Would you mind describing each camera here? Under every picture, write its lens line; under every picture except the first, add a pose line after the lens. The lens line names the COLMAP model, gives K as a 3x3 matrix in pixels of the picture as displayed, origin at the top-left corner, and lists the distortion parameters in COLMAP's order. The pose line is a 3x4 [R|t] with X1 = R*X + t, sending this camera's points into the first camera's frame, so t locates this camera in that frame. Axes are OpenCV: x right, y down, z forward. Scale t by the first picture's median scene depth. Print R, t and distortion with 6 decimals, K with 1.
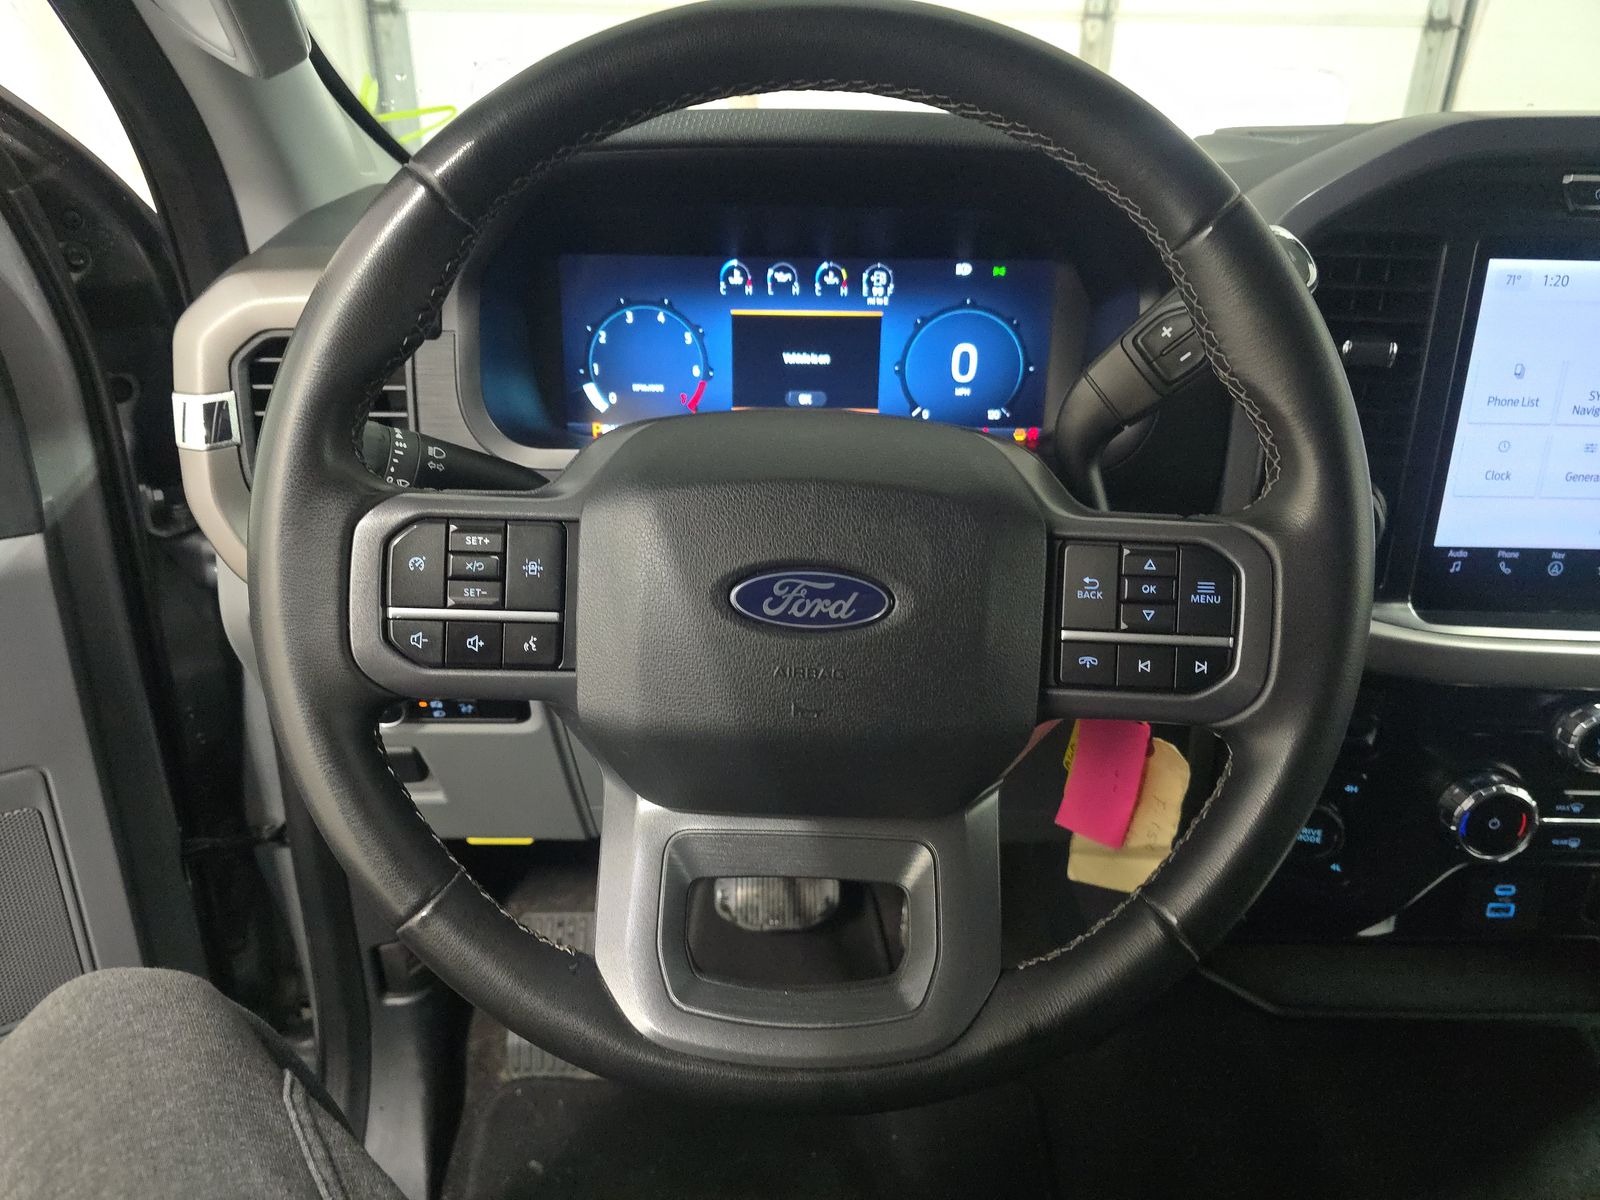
lens RADIAL K [[1048.7, 0, 800.0], [0, 1048.7, 600.0], [0, 0, 1]] dist [0.035527, -0.037085]
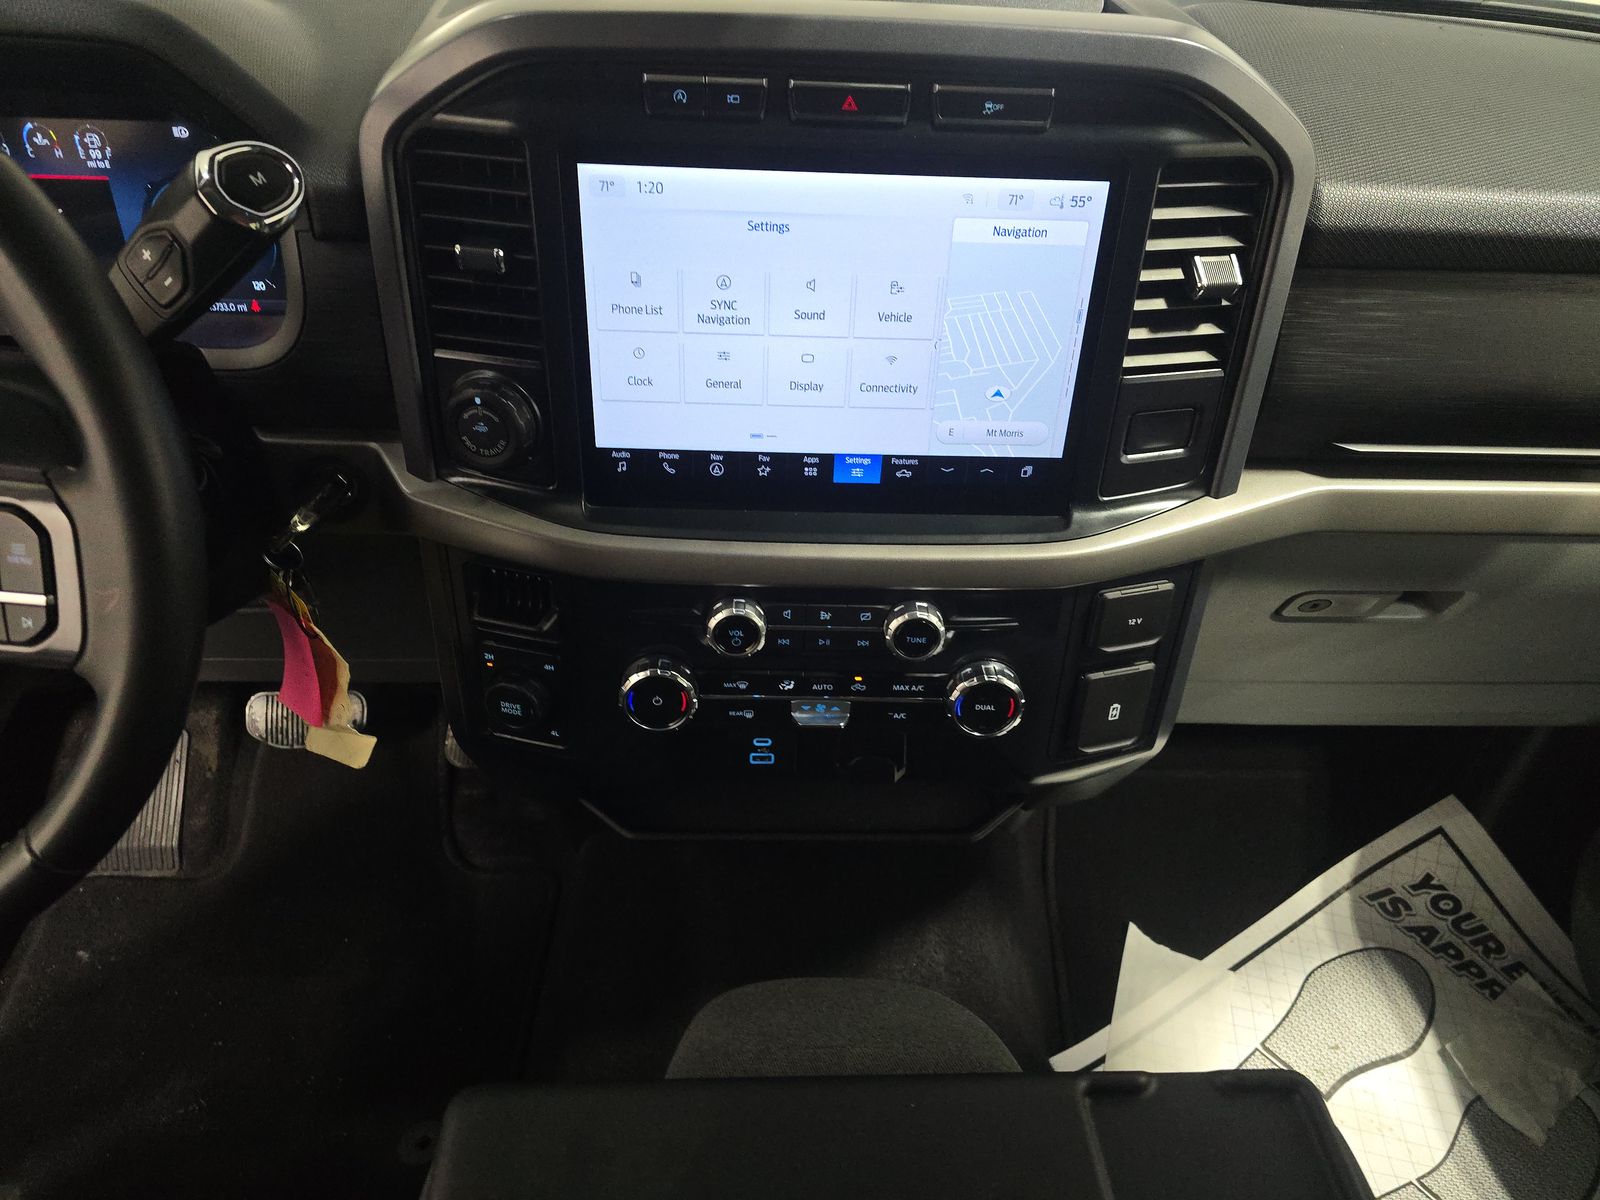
lens RADIAL K [[1048.7, 0, 800.0], [0, 1048.7, 600.0], [0, 0, 1]] dist [0.035527, -0.037085]
pose [[0.998953, -0.002074, 0.045694, 0.662650], [-0.008355, 0.973891, 0.226862, -0.123928], [-0.044971, -0.227007, 0.972854, -0.043333]]
